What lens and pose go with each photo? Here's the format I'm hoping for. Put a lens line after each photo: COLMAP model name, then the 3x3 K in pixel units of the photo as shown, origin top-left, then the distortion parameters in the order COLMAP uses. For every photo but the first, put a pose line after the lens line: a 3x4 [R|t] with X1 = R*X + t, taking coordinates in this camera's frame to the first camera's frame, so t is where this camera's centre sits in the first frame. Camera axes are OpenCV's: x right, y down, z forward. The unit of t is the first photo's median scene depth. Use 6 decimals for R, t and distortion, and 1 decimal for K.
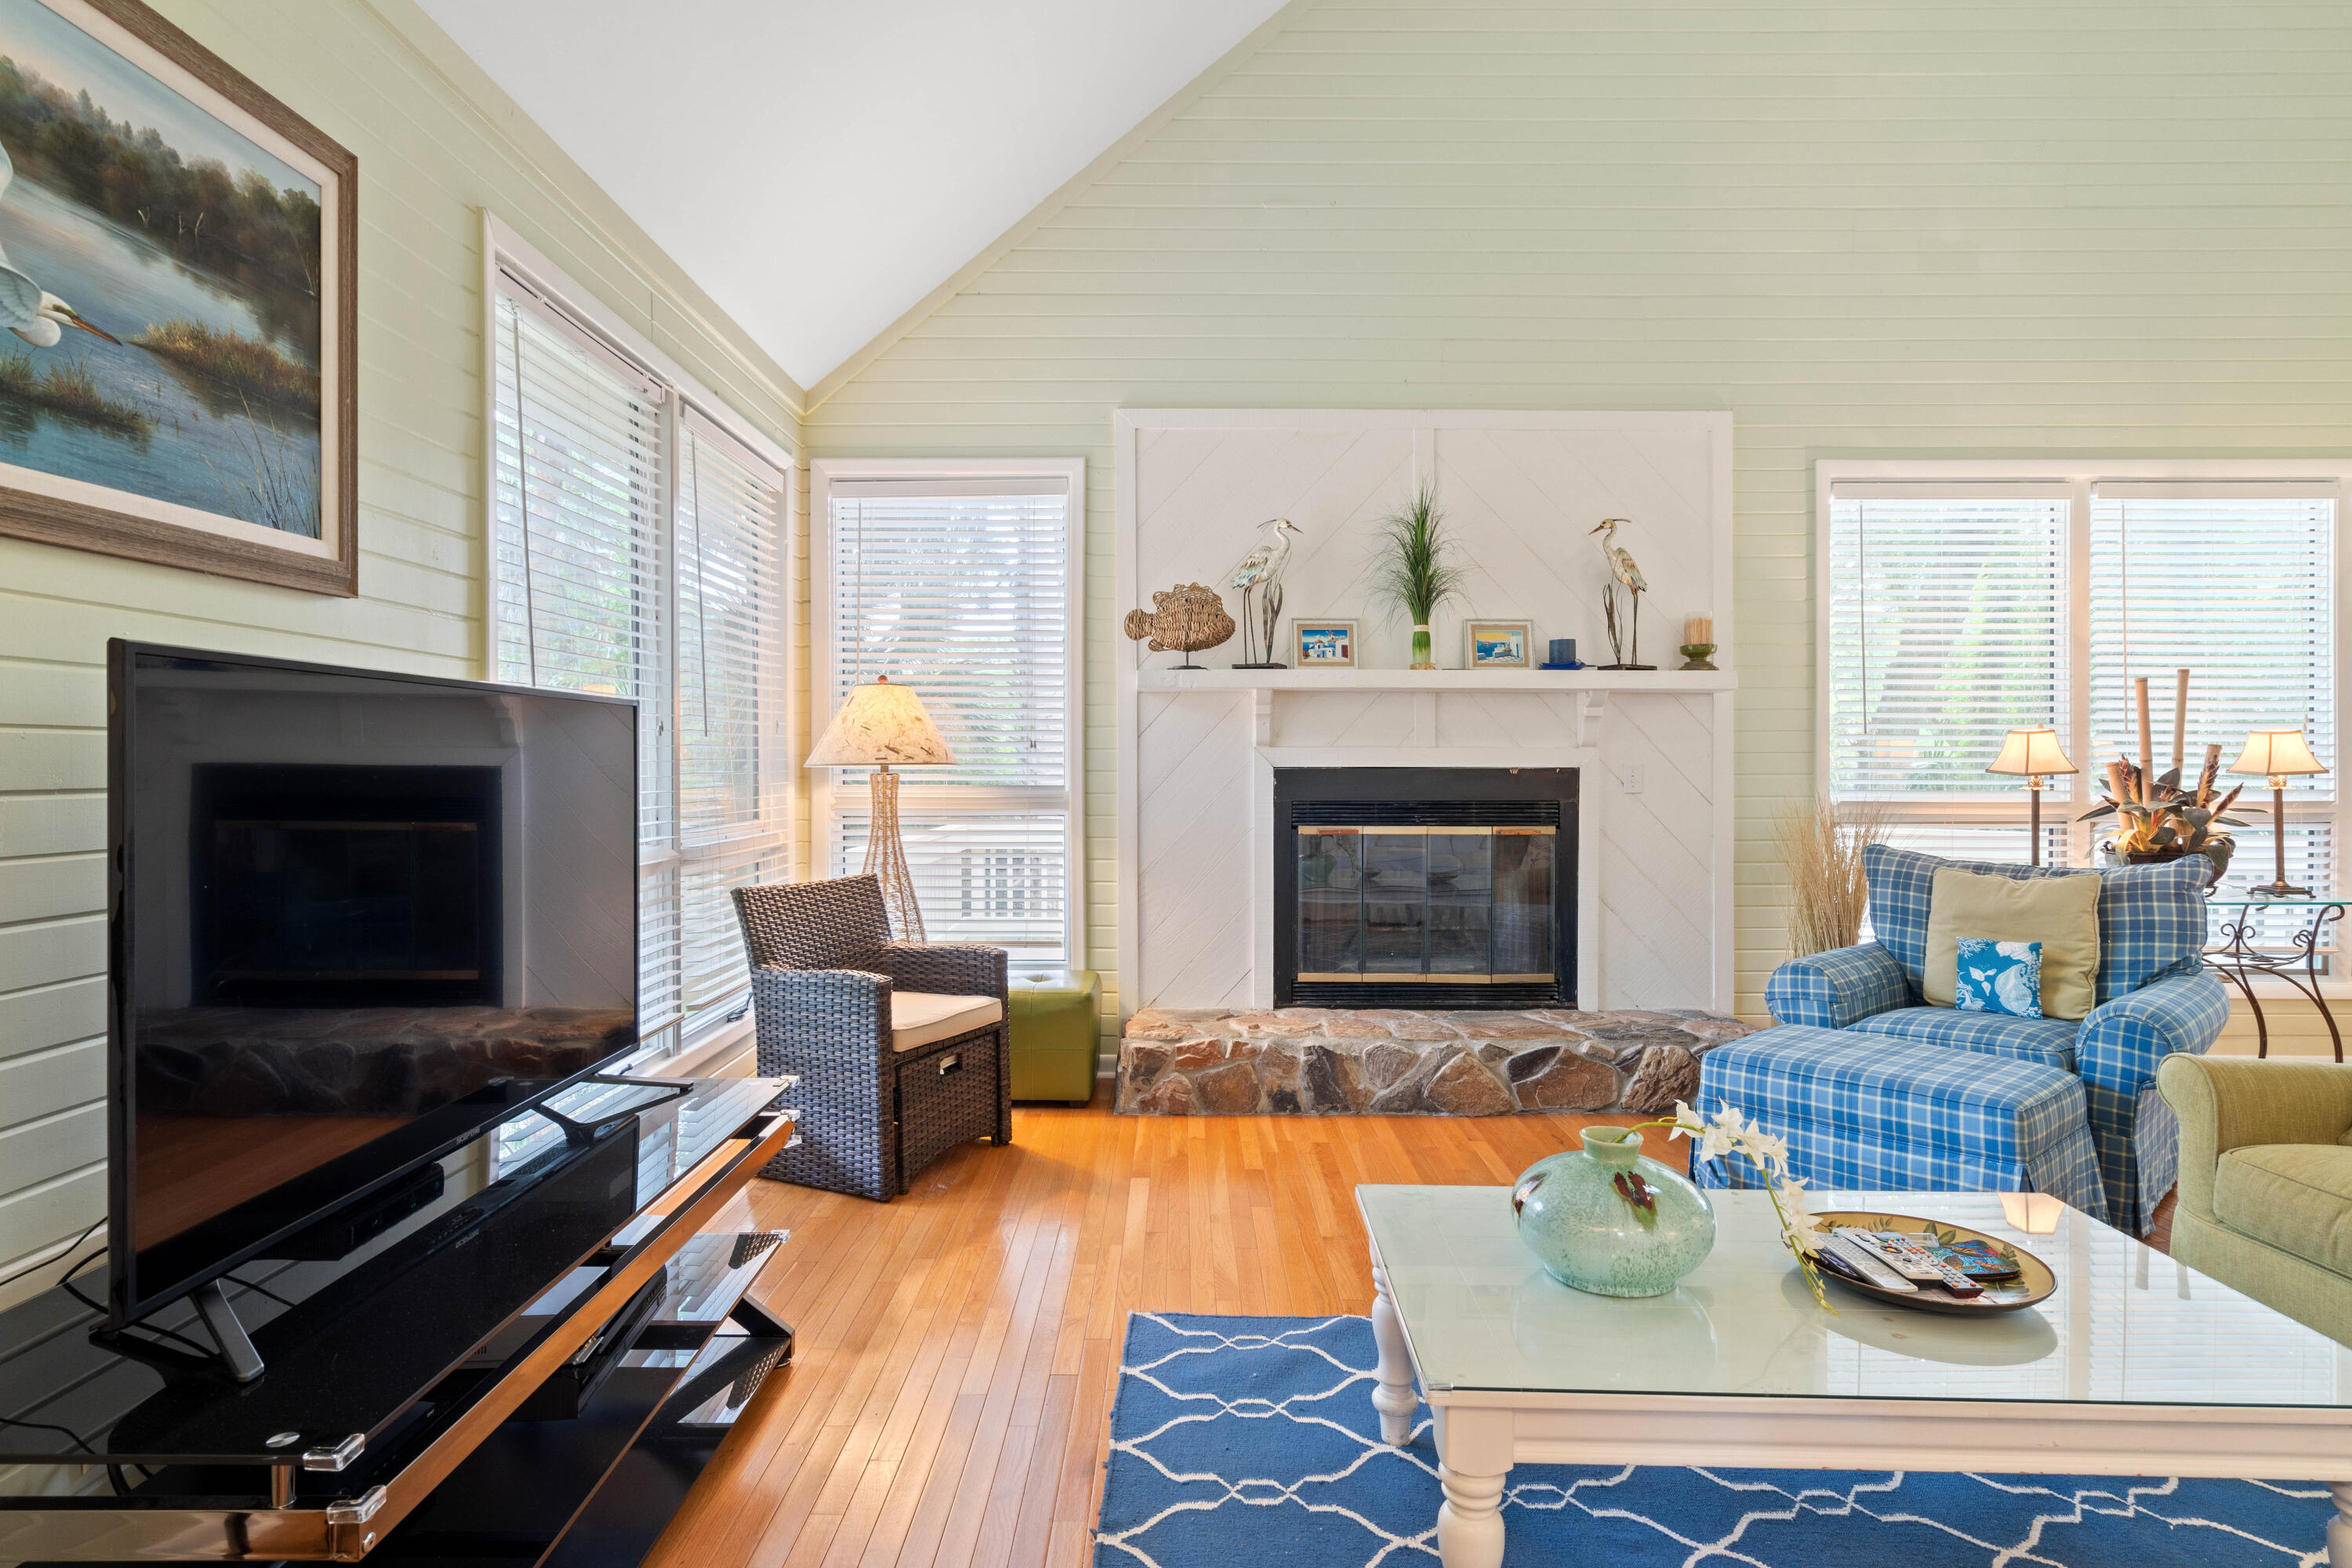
lens RADIAL K [[1230.2, 0, 1175.2], [0, 1230.2, 772.3], [0, 0, 1]] dist [0.000286, 0.000158]
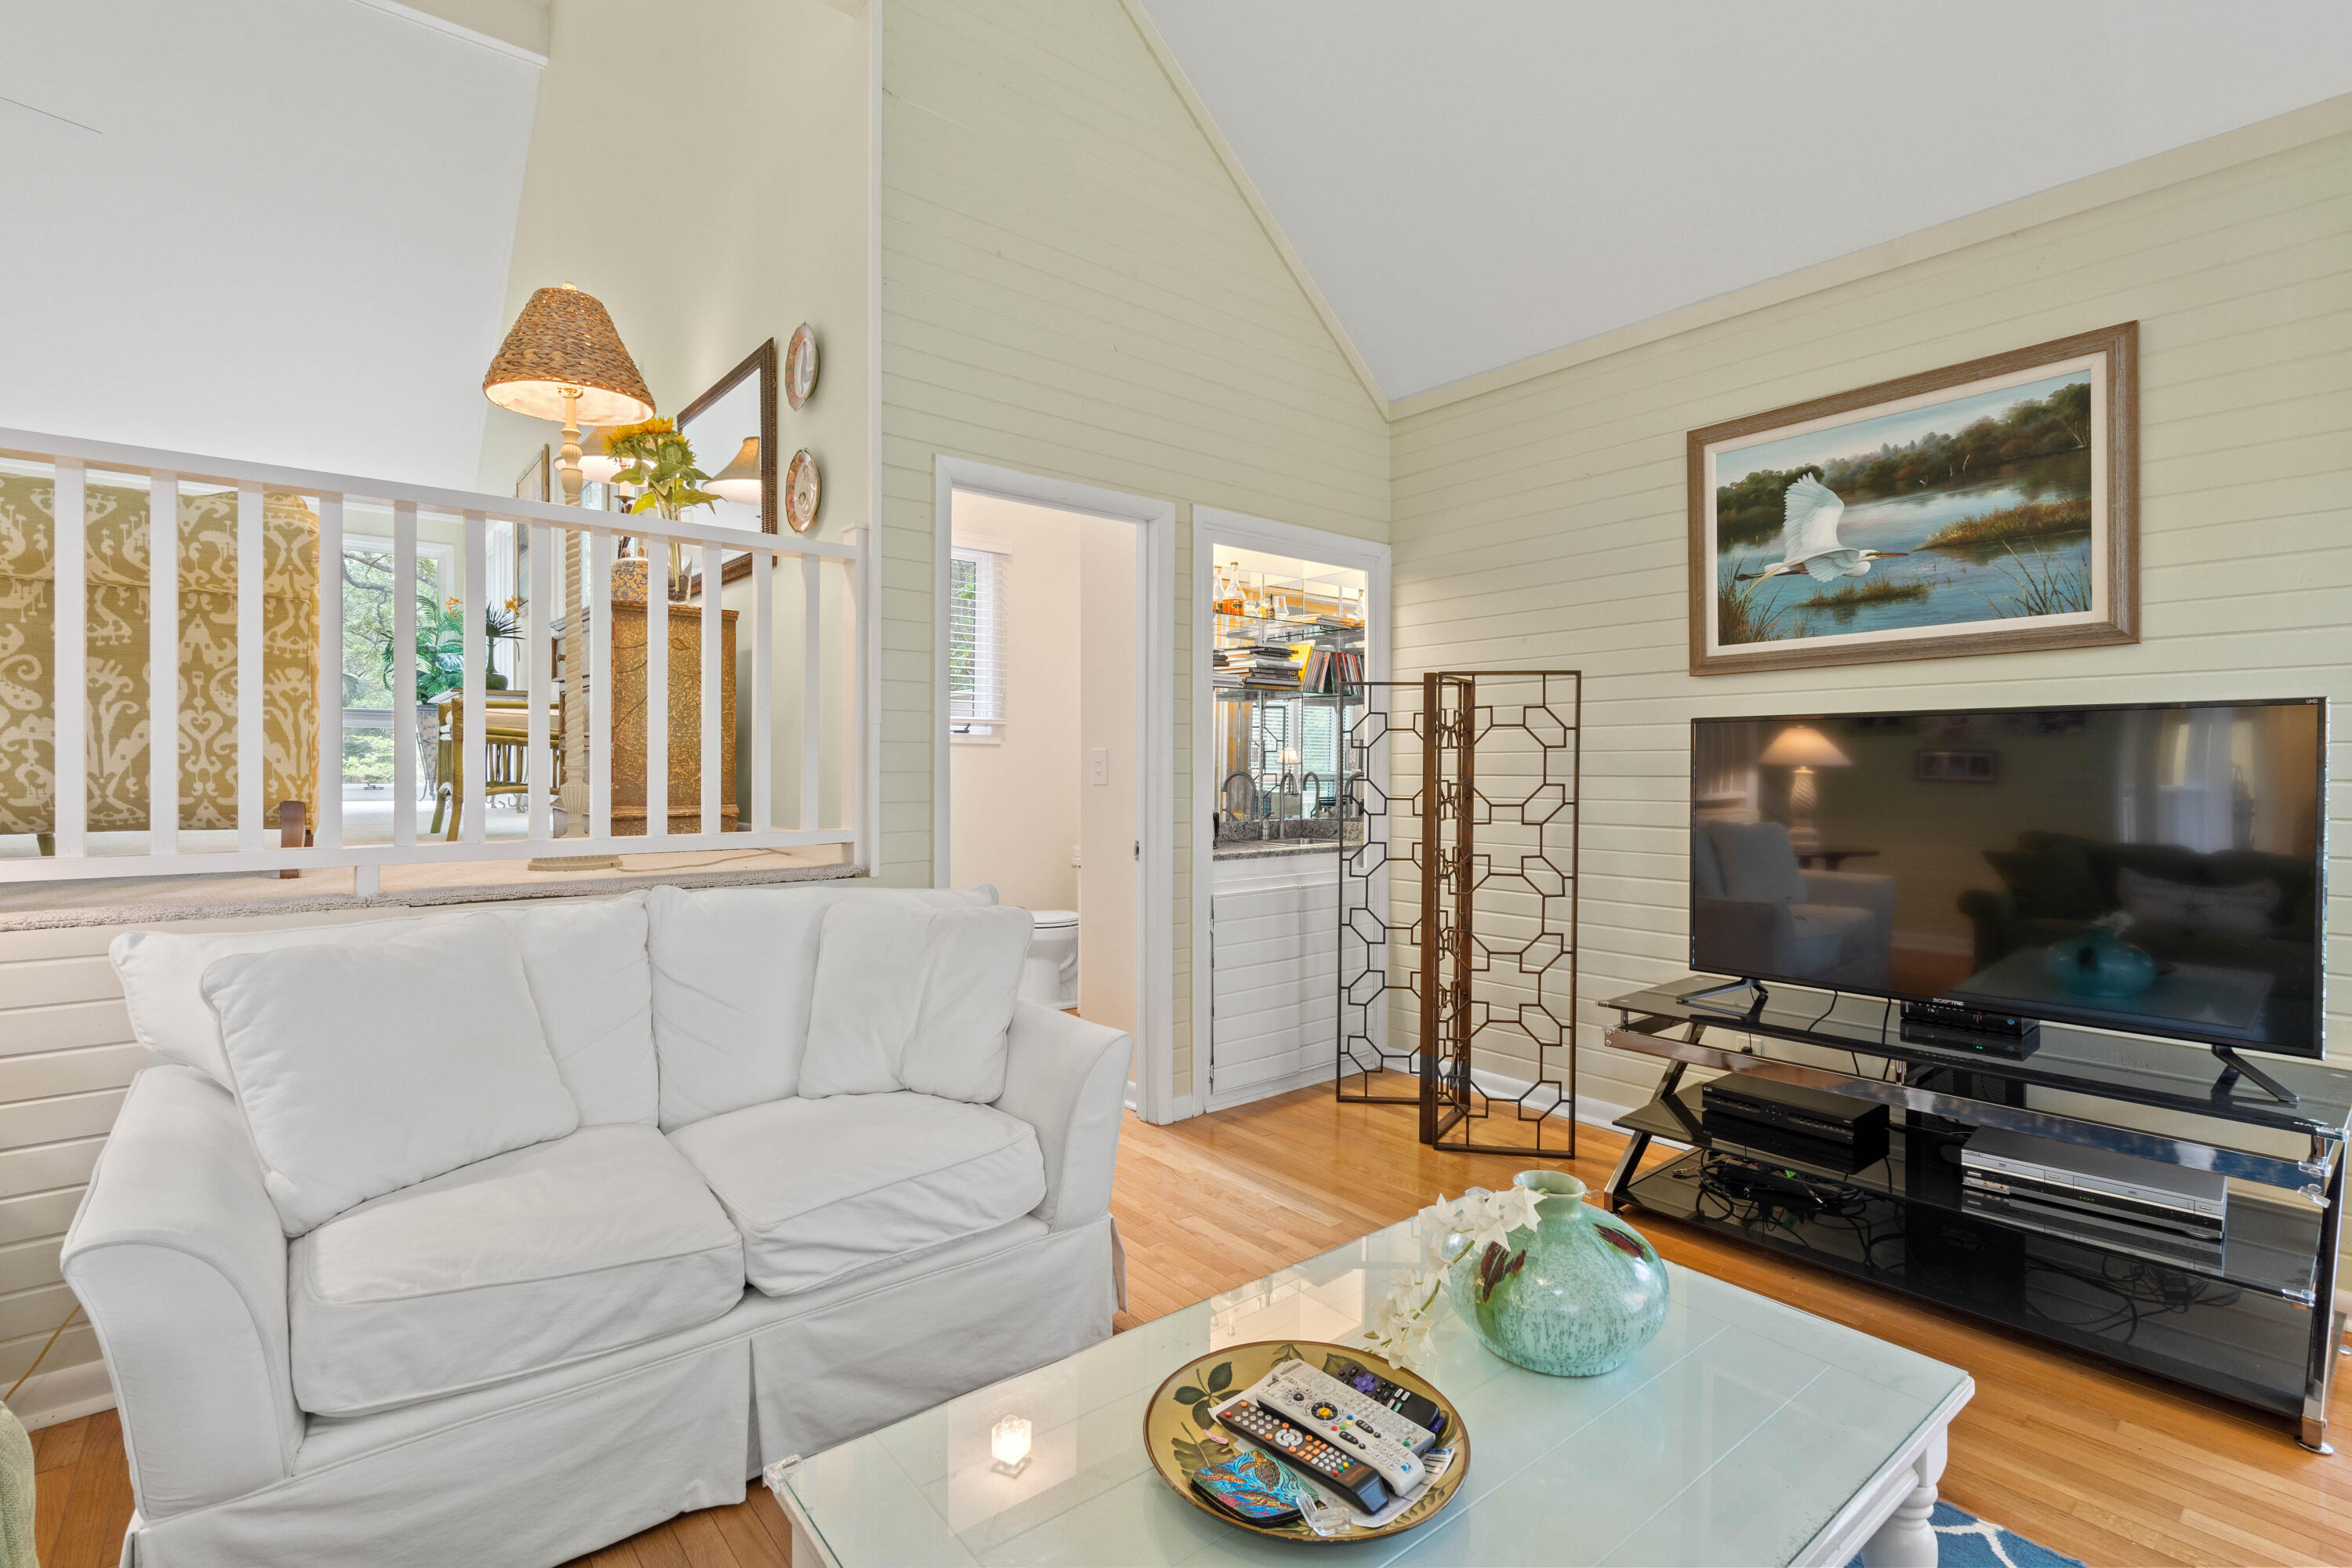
lens RADIAL K [[1082.5, 0, 1178.0], [0, 1082.5, 777.3], [0, 0, 1]] dist [-0.002489, 0.004375]
pose [[-0.766858, 0.002456, -0.641812, 0.429396], [-0.007927, 0.999880, 0.013298, -0.000034], [0.641767, 0.015285, -0.766747, 0.579346]]
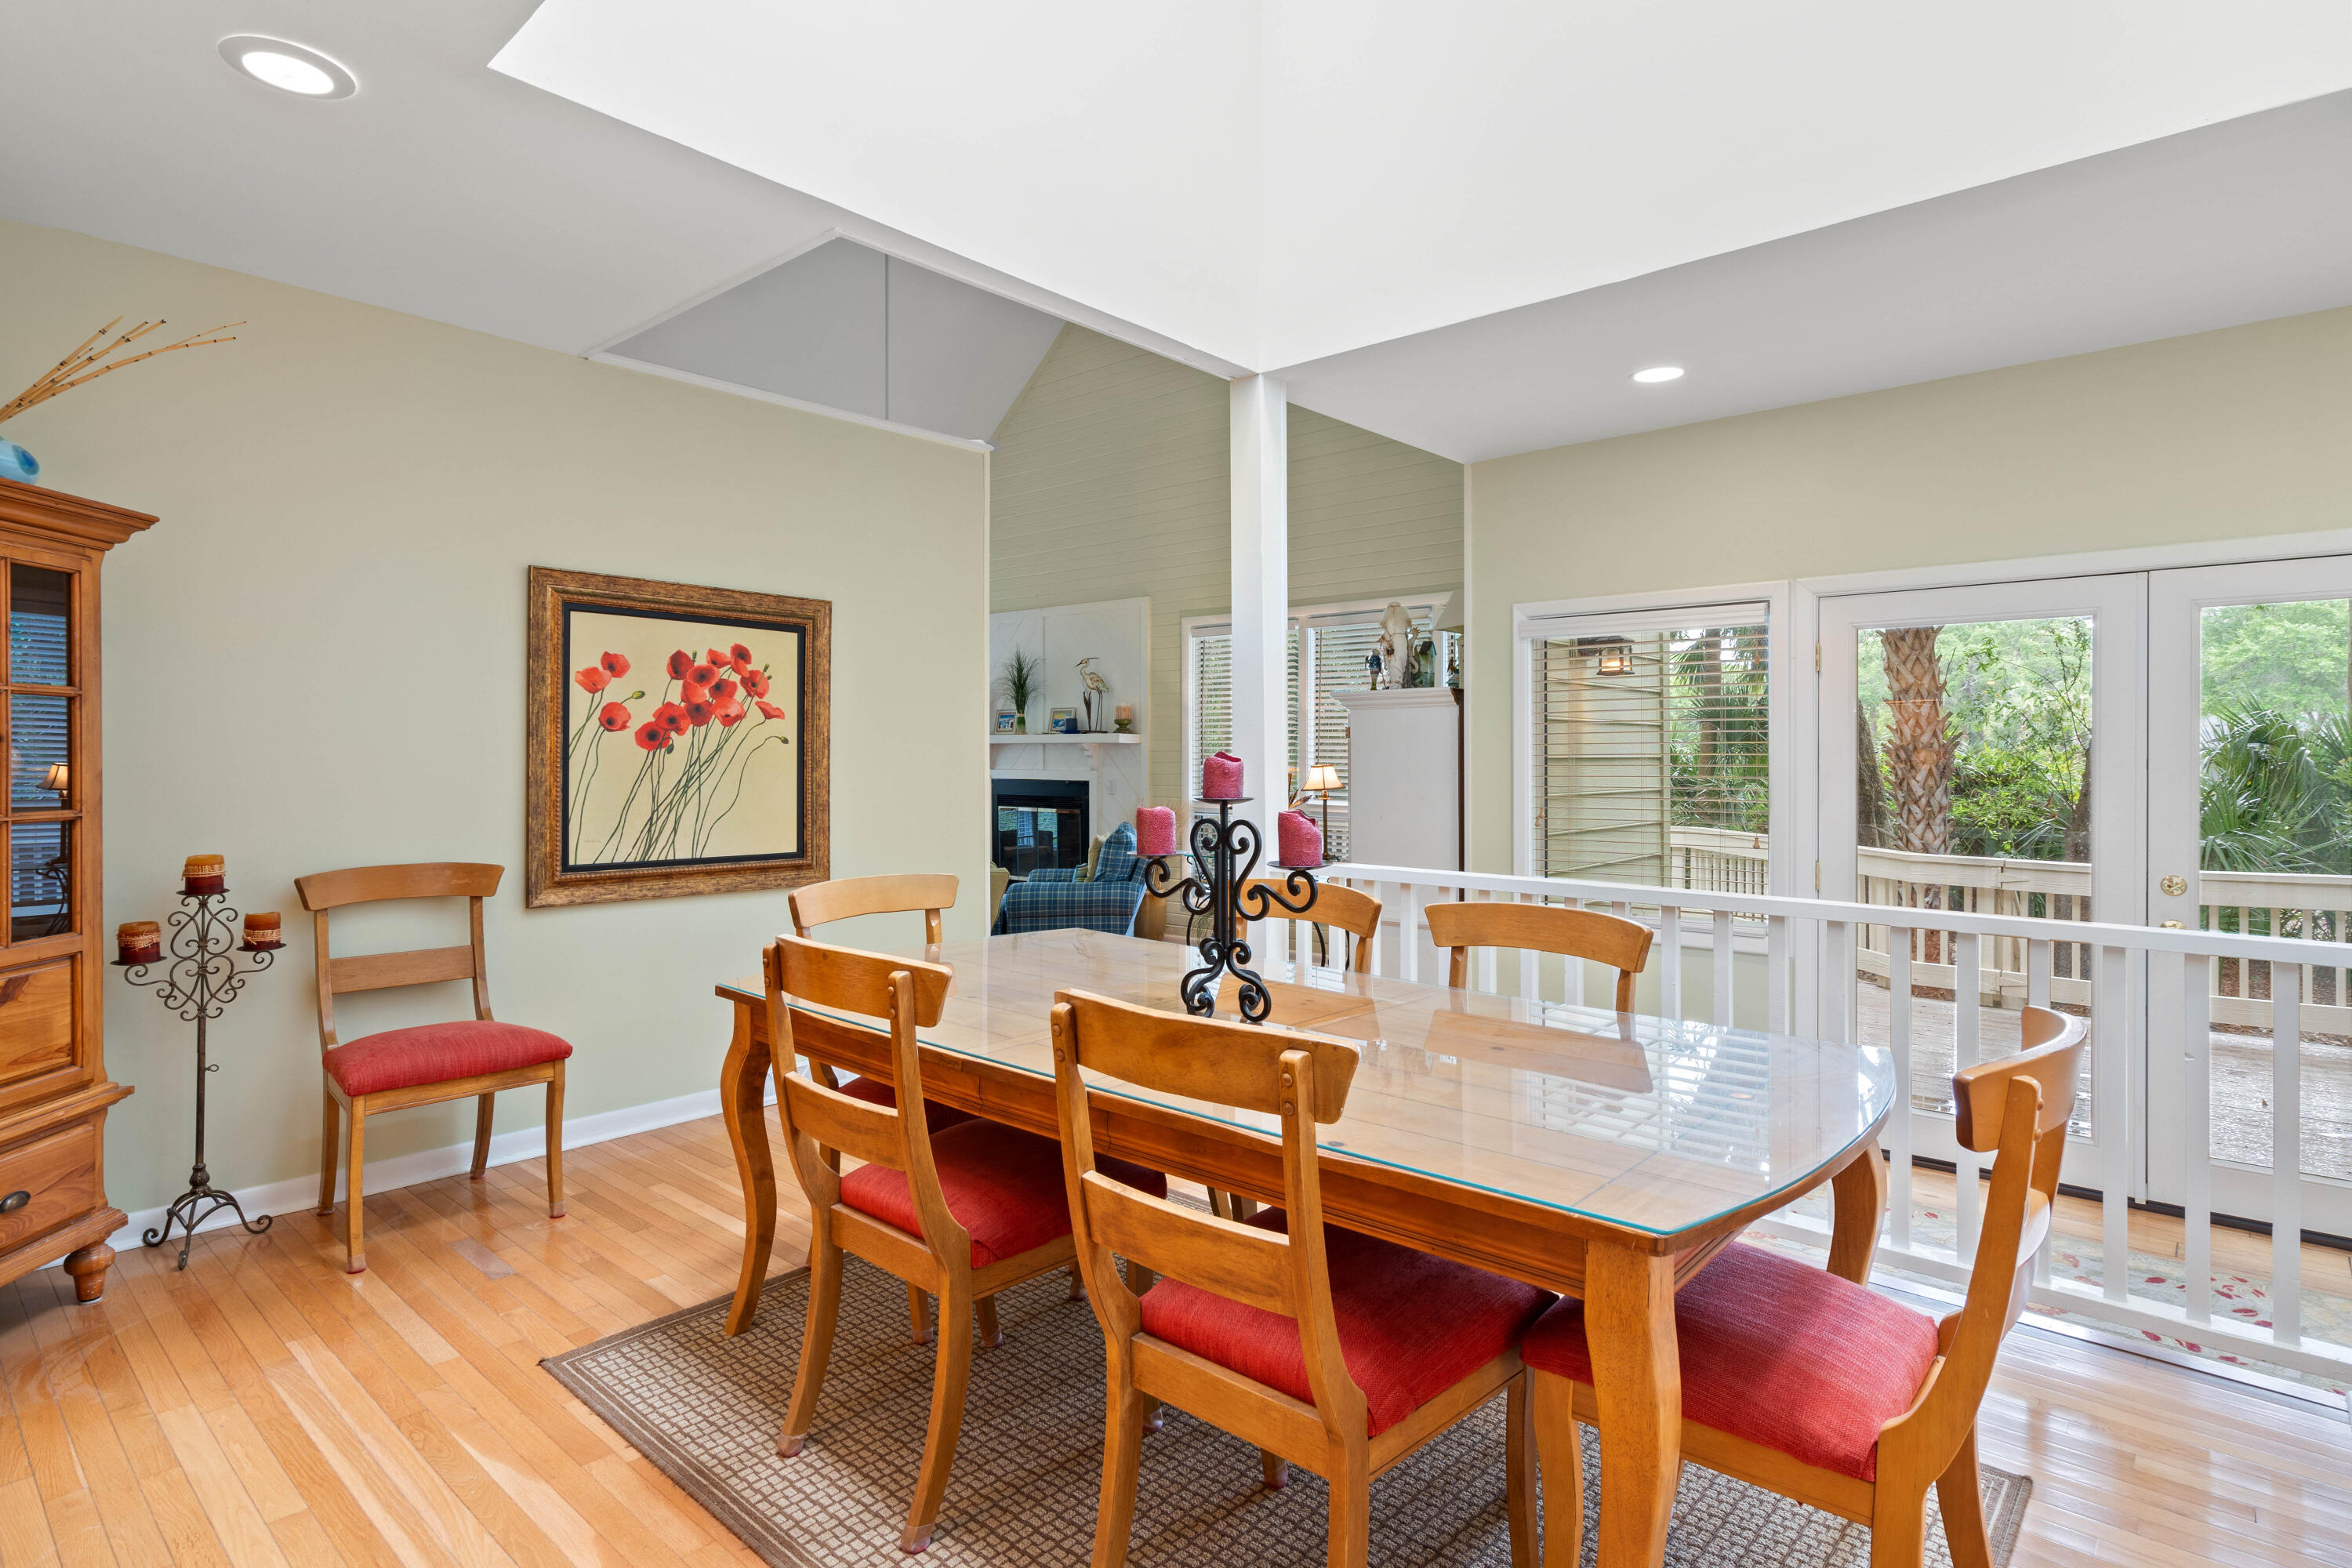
lens RADIAL K [[1230.2, 0, 1175.2], [0, 1230.2, 772.3], [0, 0, 1]] dist [0.000286, 0.000158]
pose [[0.748154, 0.007144, -0.663487, 1.816806], [-0.005526, 0.999974, 0.004536, -0.028168], [0.663503, 0.000273, 0.748174, -0.425131]]
